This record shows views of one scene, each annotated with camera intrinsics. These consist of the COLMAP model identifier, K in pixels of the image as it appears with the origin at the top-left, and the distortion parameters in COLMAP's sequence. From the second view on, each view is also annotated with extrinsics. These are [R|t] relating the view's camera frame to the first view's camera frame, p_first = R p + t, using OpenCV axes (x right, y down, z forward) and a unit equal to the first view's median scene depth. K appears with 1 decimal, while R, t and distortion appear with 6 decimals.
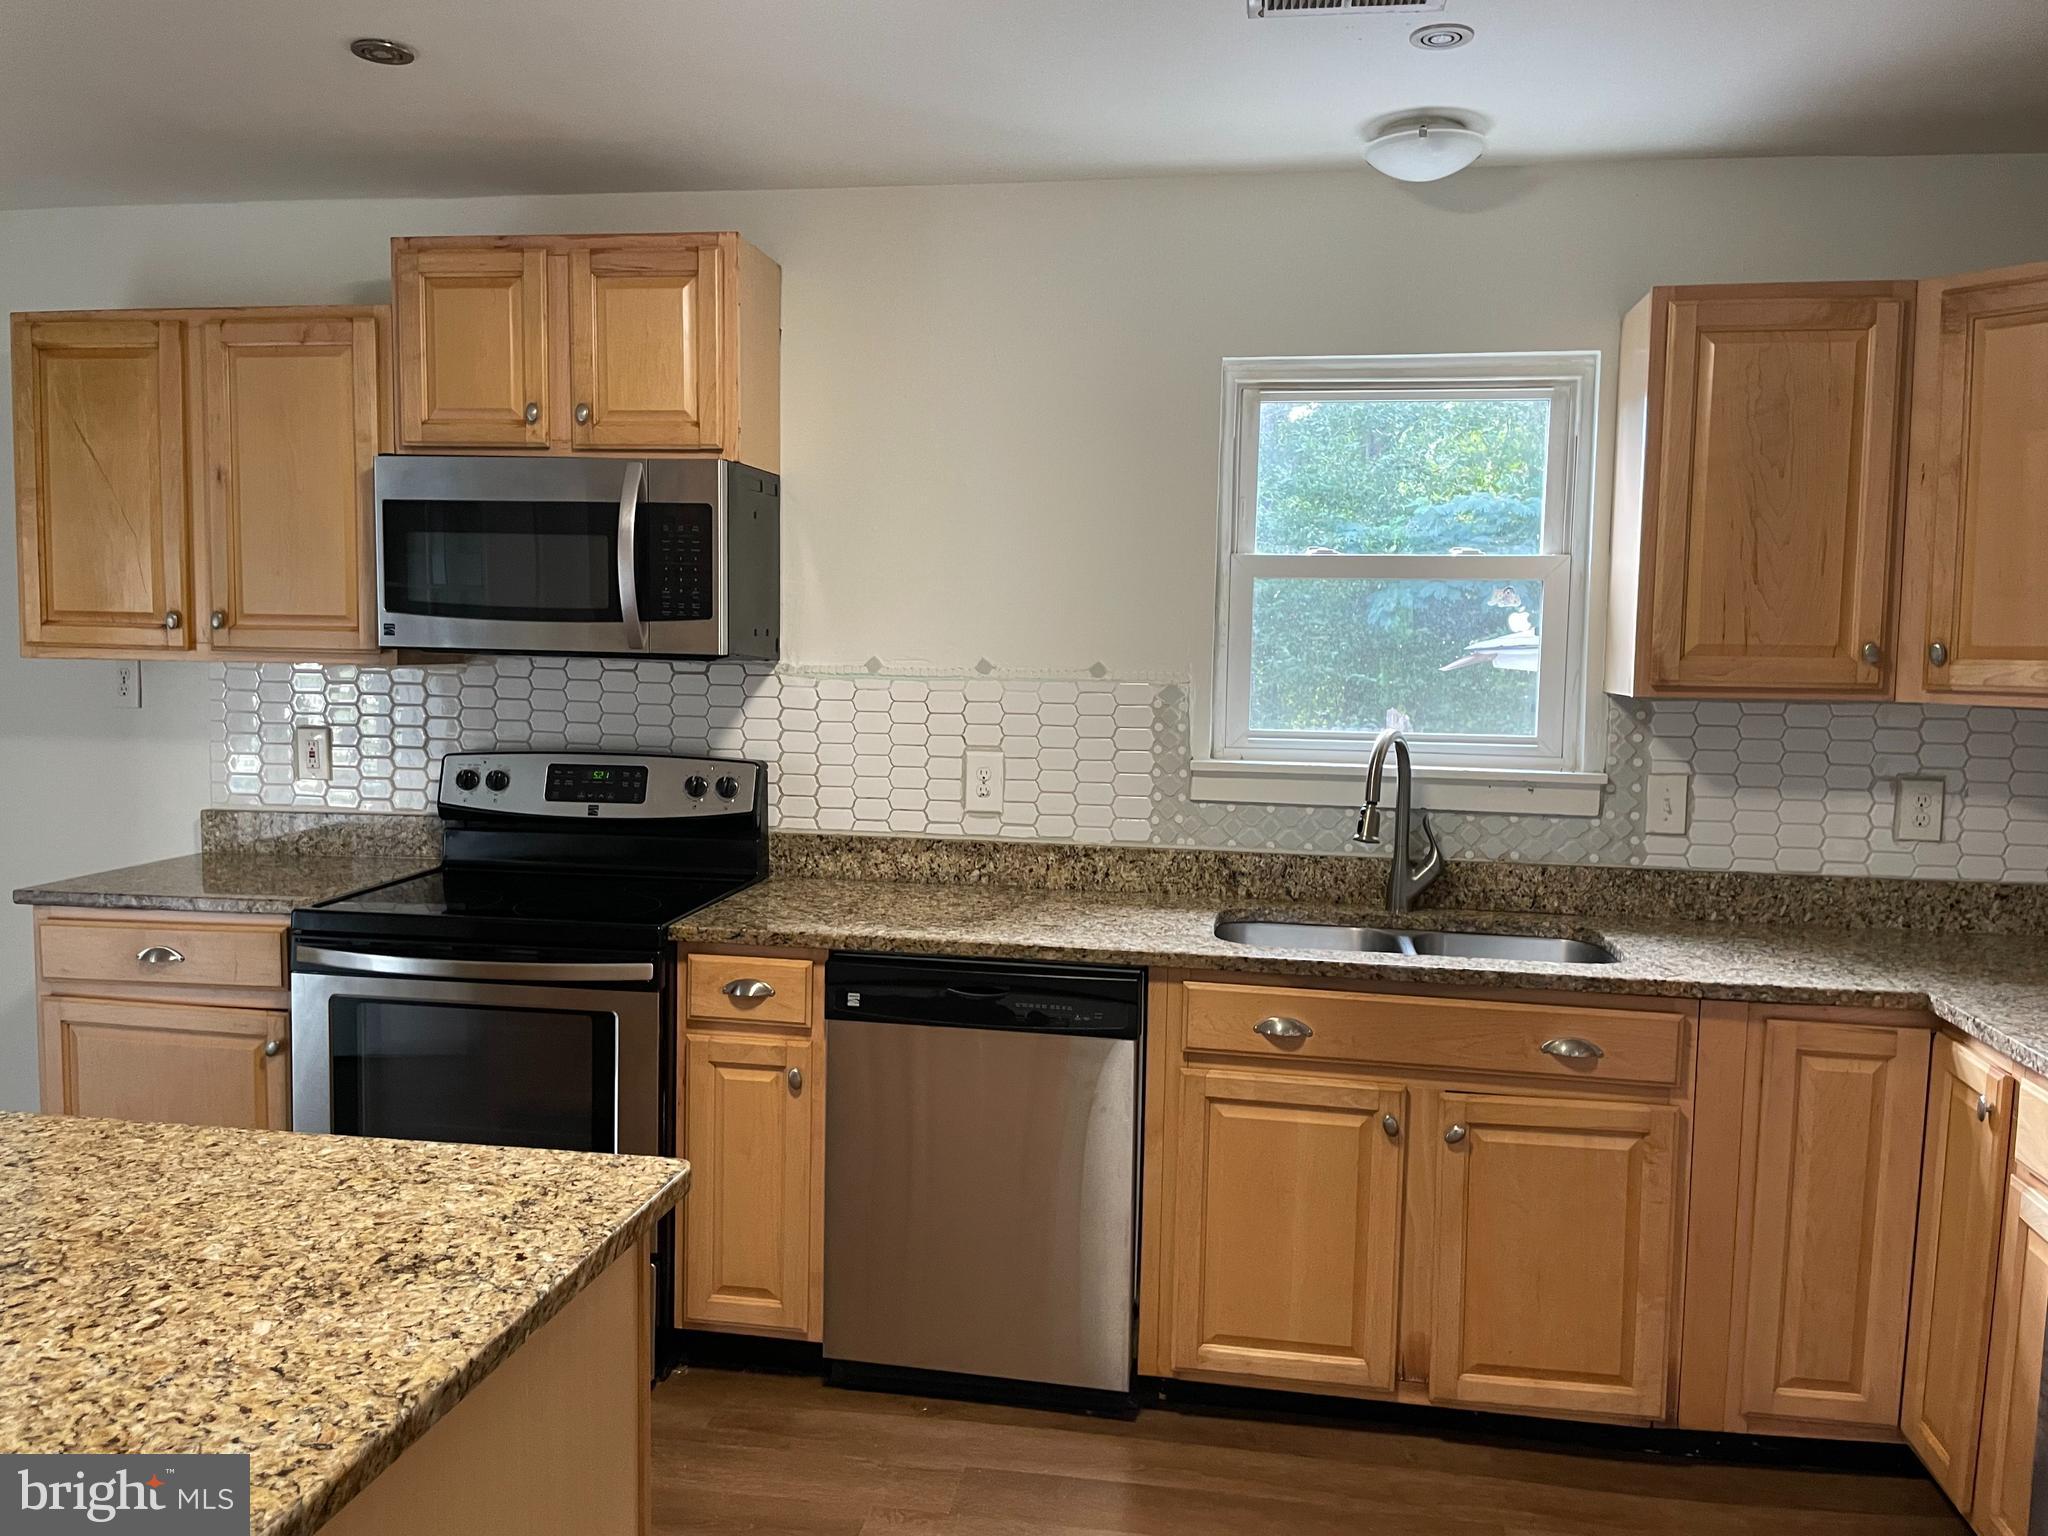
lens RADIAL K [[1568.6, 0, 1019.9], [0, 1568.6, 758.4], [0, 0, 1]] dist [0.097824, -0.104789]
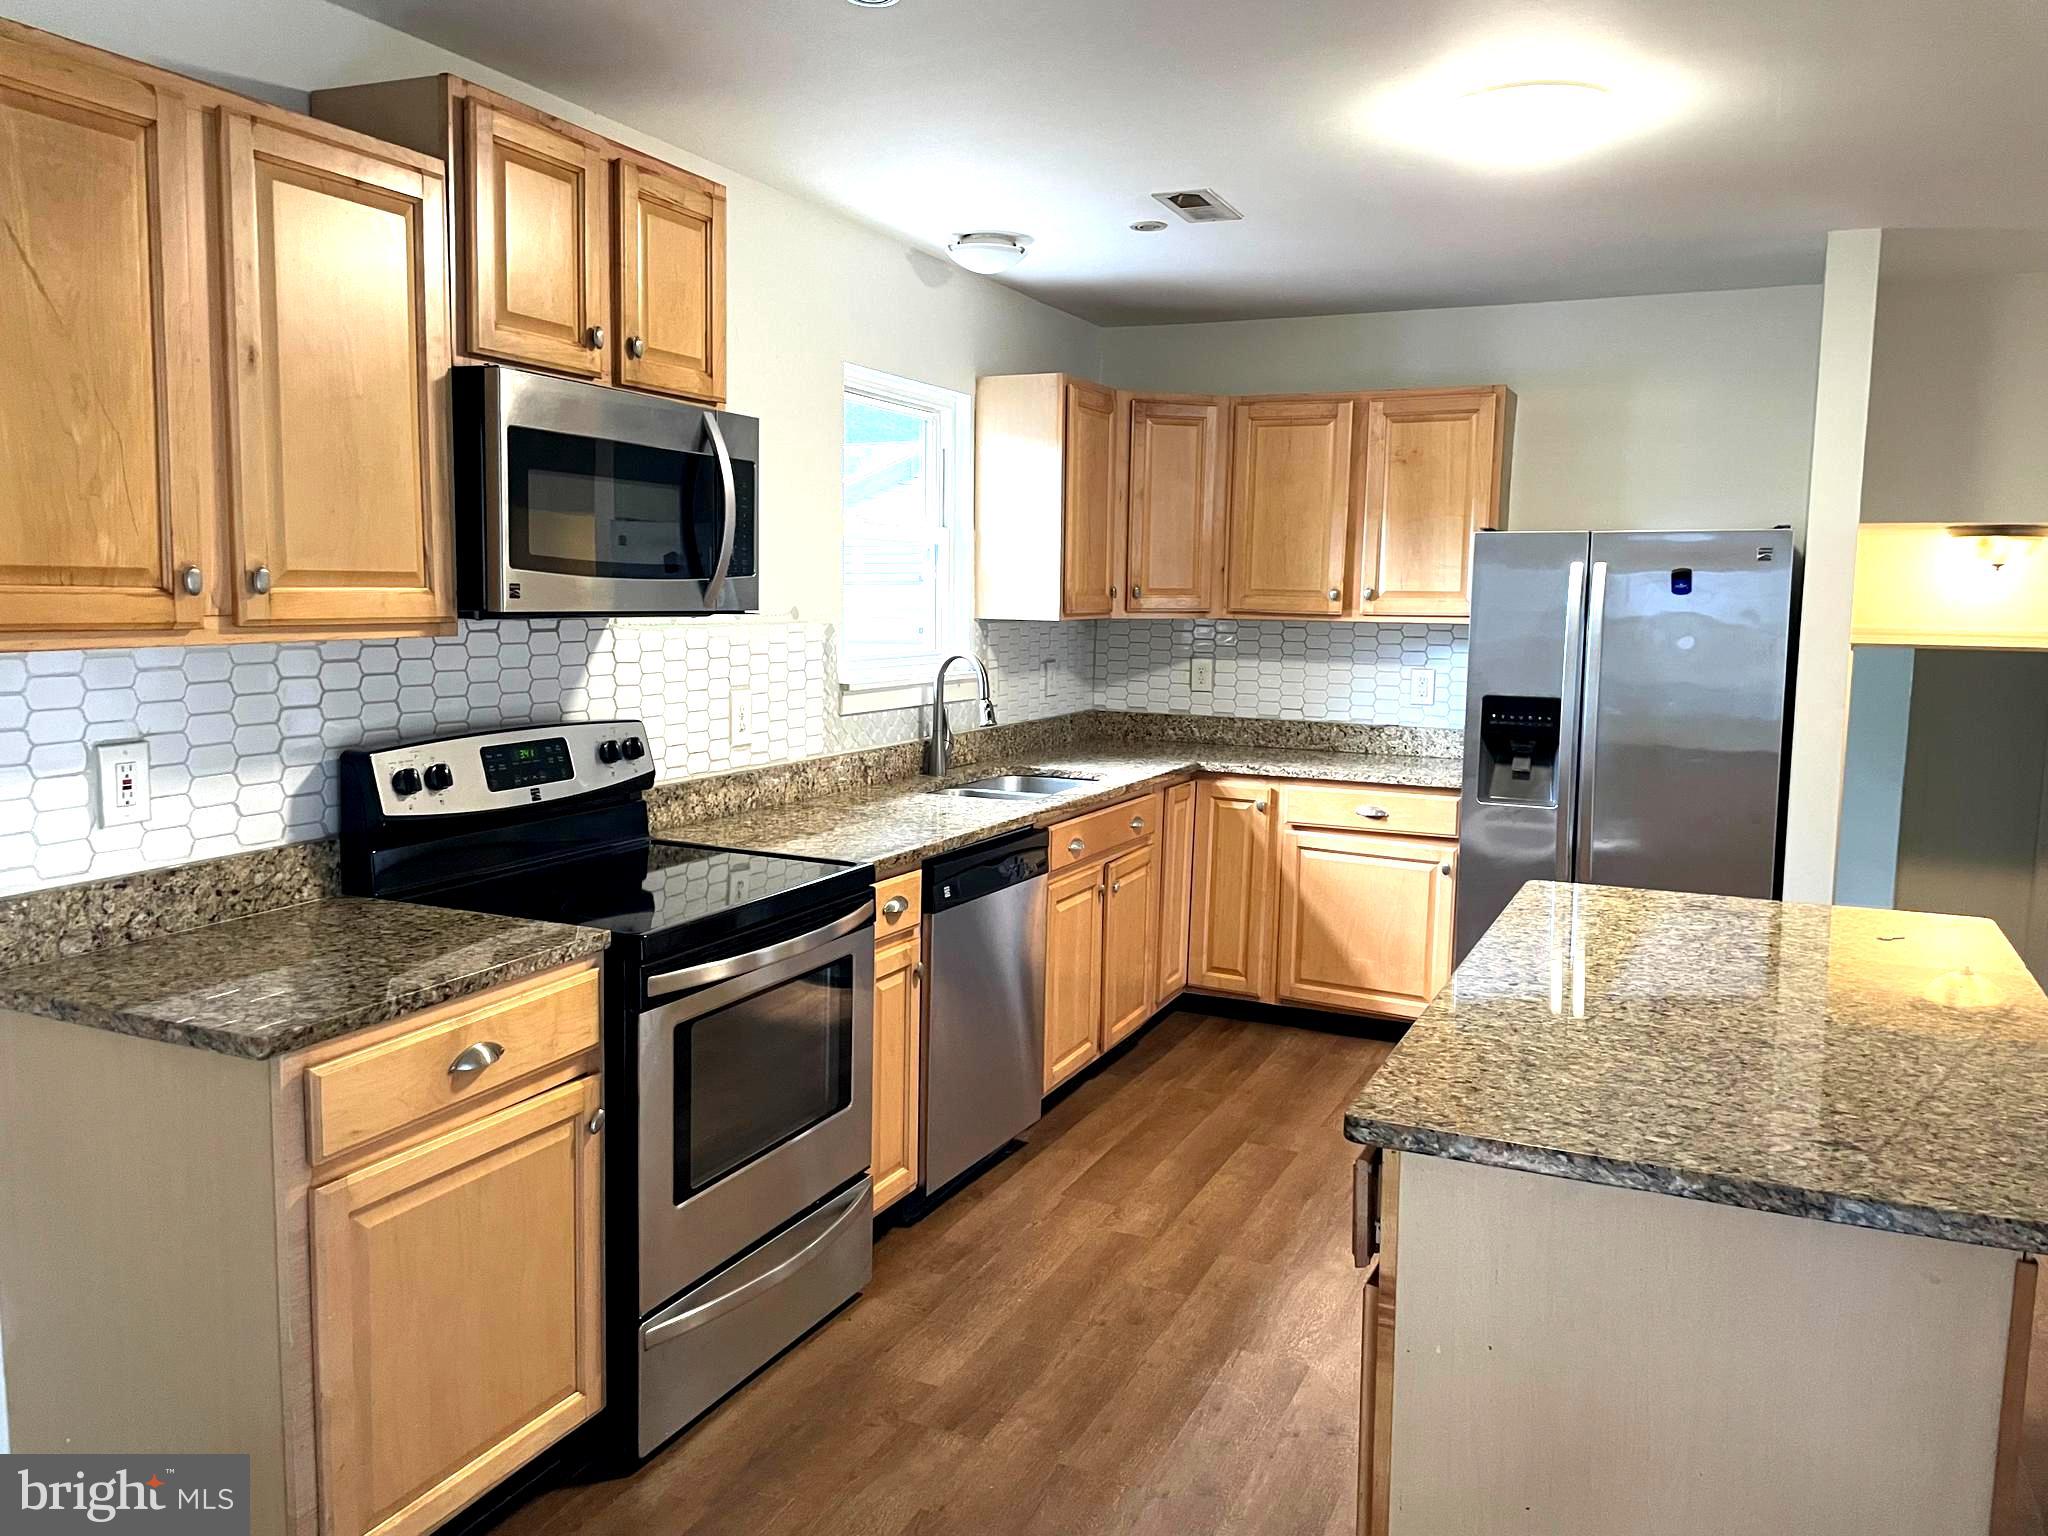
lens RADIAL K [[1568.6, 0, 1019.9], [0, 1568.6, 747.8], [0, 0, 1]] dist [0.097824, -0.104789]
pose [[0.259877, -0.114317, 0.958851, -1.084875], [0.064707, 0.992798, 0.100827, -0.066054], [-0.963471, 0.035841, 0.265402, 0.544022]]
